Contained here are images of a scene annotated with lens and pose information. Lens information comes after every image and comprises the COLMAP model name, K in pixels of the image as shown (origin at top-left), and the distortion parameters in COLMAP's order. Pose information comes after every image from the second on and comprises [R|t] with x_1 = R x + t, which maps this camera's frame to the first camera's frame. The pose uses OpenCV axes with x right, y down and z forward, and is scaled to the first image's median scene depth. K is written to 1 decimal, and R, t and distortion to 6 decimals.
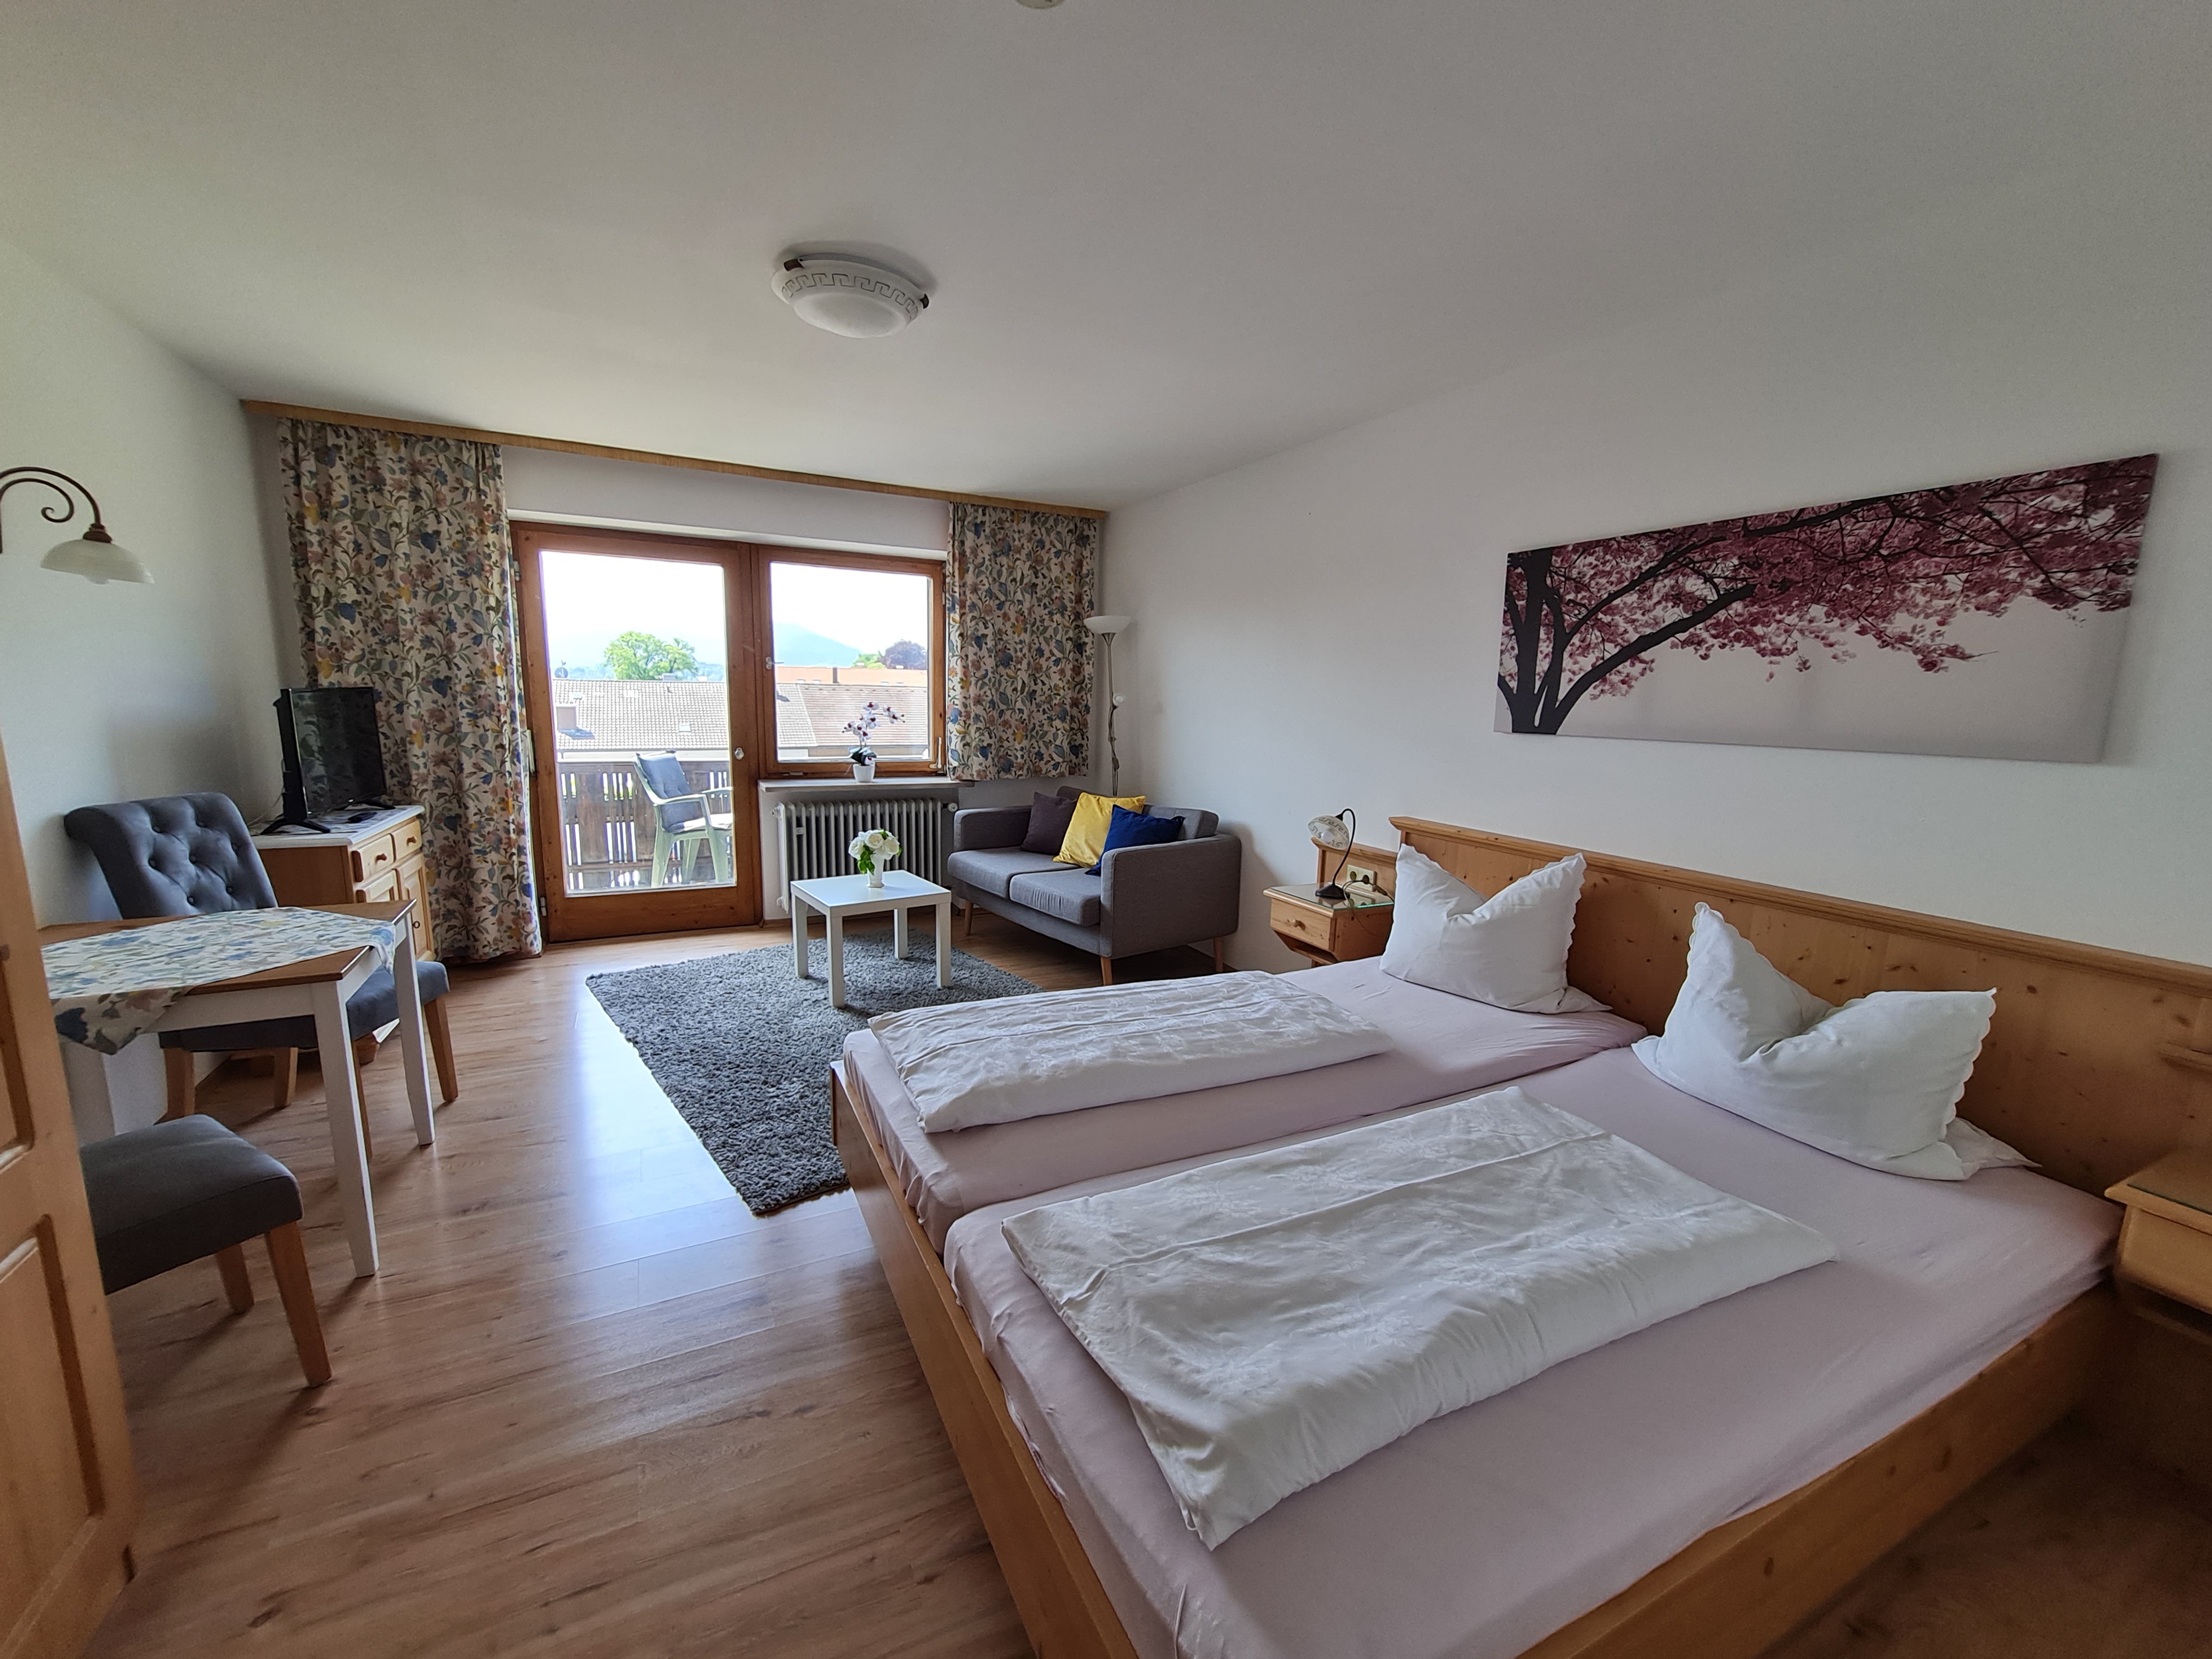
lens RADIAL K [[882.8, 0, 1087.7], [0, 882.8, 824.4], [0, 0, 1]] dist [-0.001114, 0.000523]
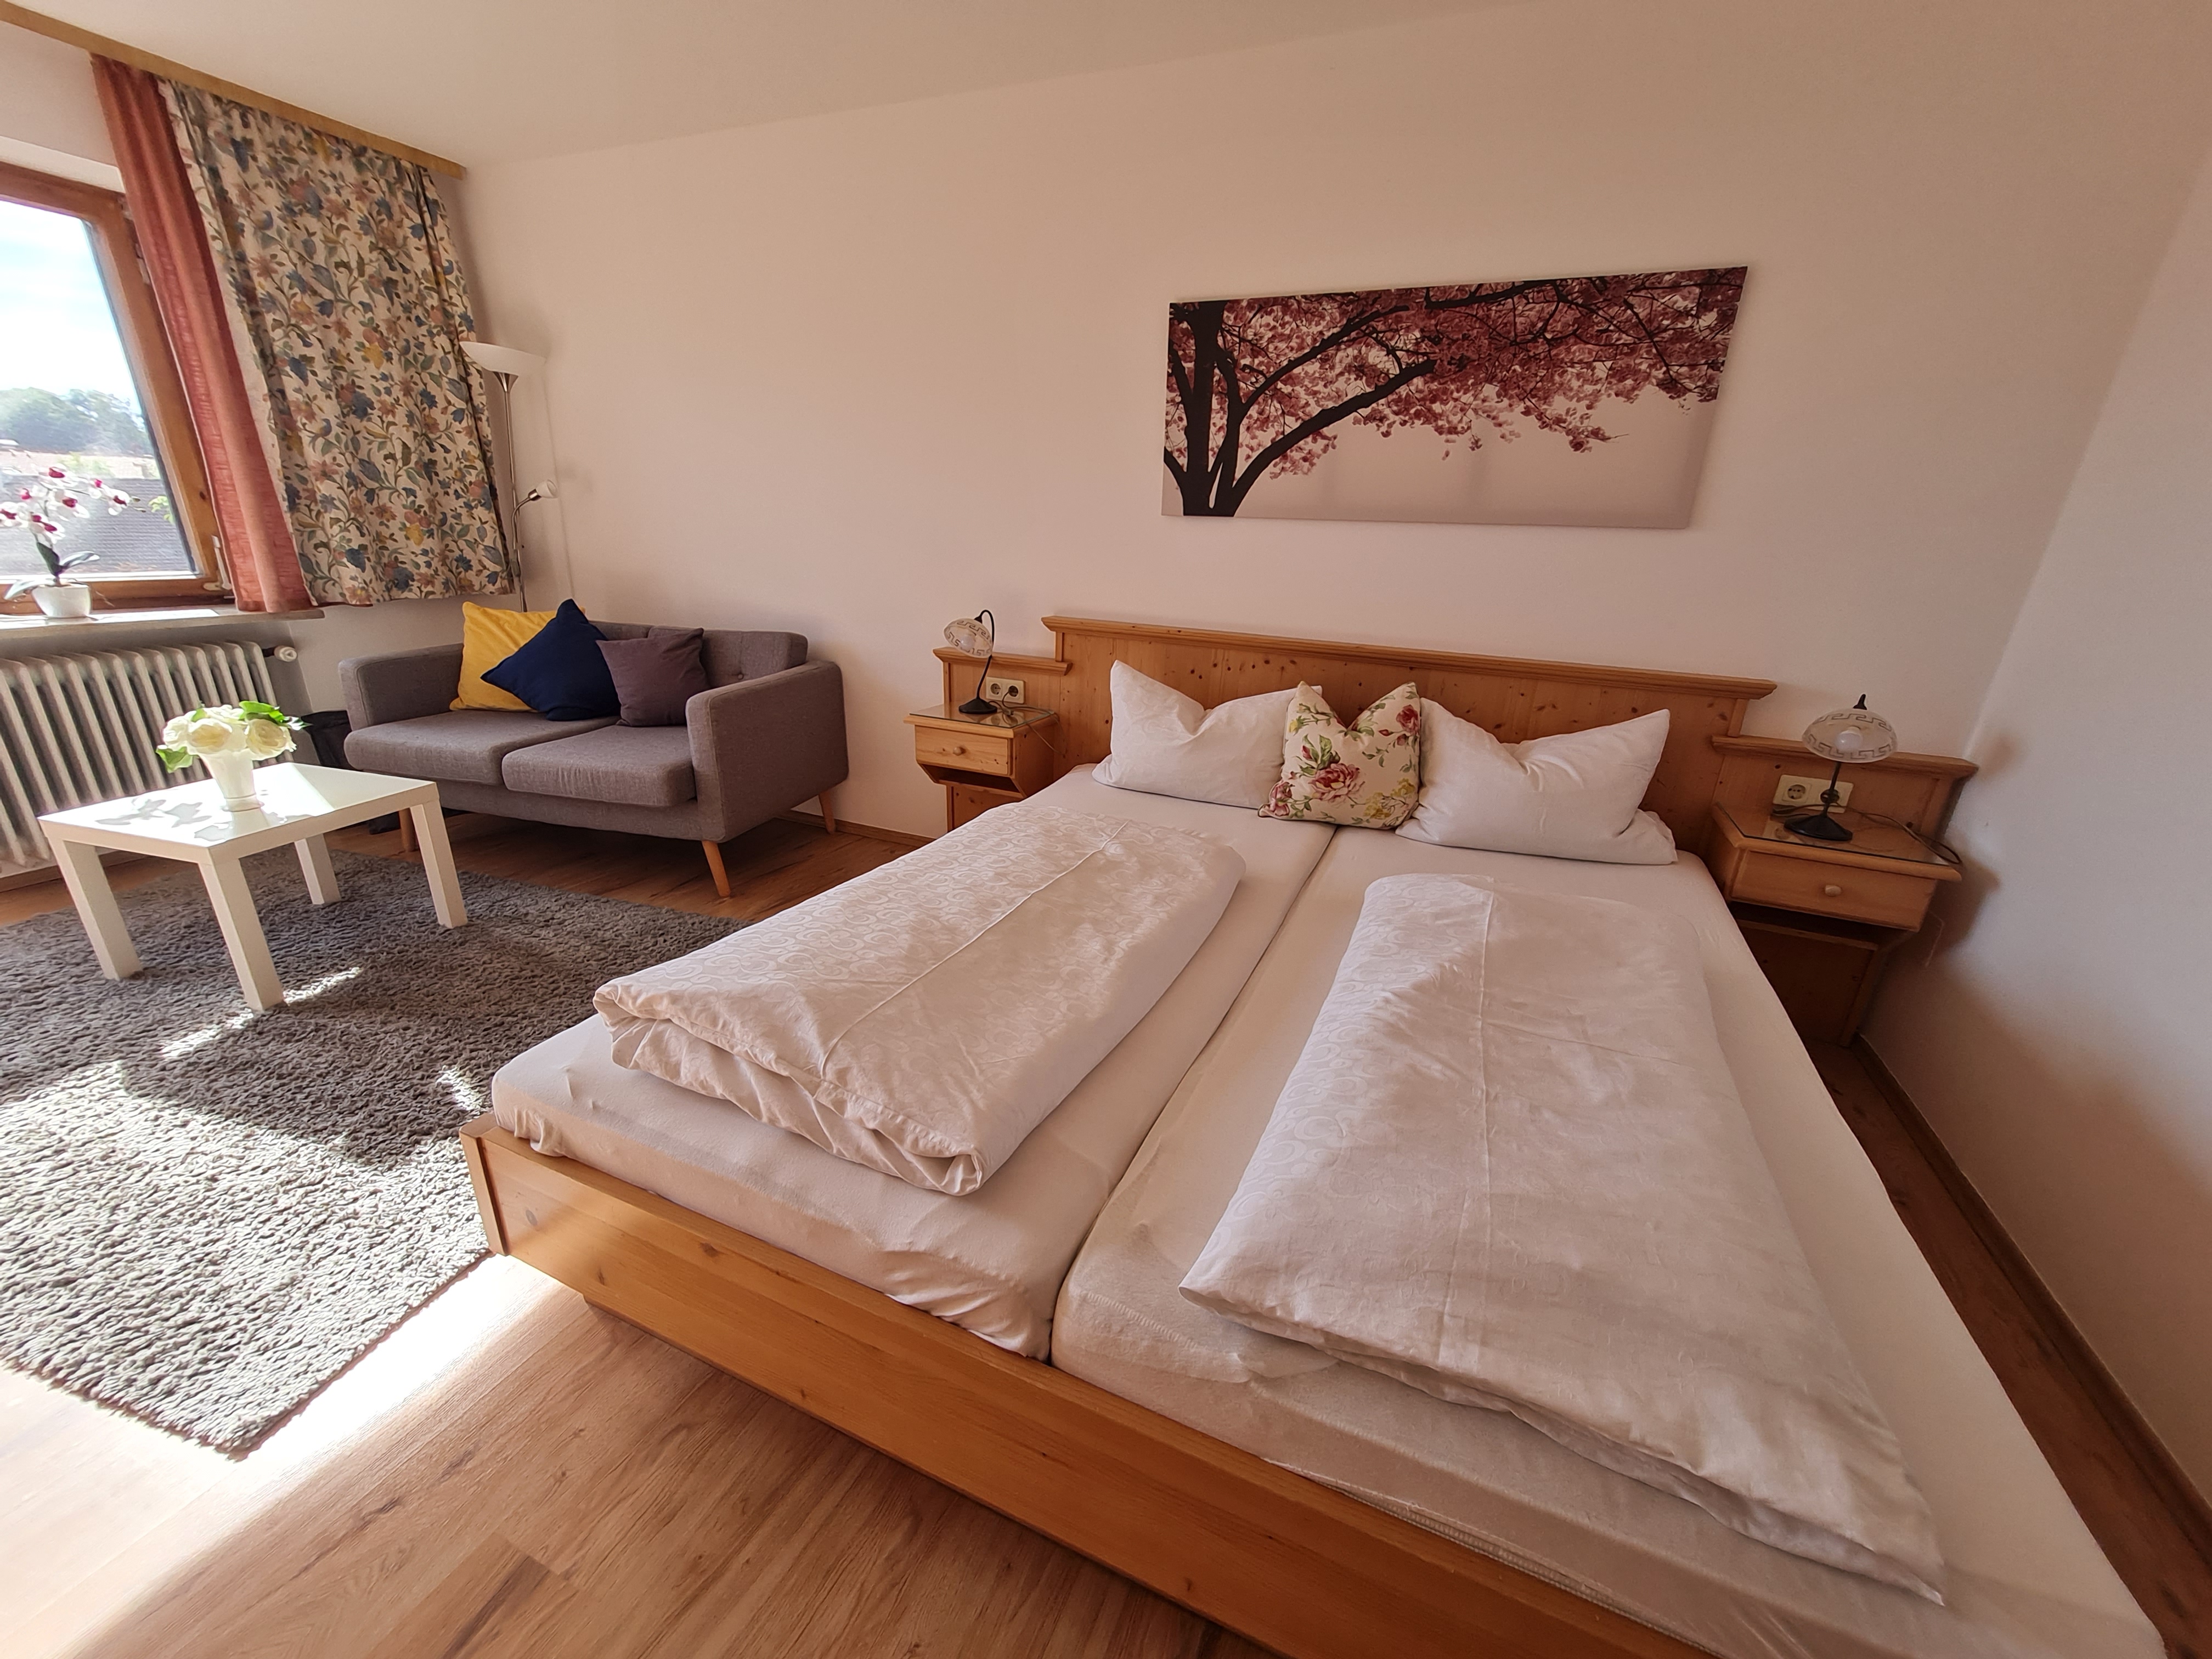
lens RADIAL K [[882.8, 0, 1103.4], [0, 882.8, 834.5], [0, 0, 1]] dist [-0.001114, 0.000523]
pose [[0.779779, -0.206744, 0.590933, -0.245565], [0.073351, 0.967569, 0.241722, -0.008124], [-0.621743, -0.145144, 0.769655, 0.307623]]
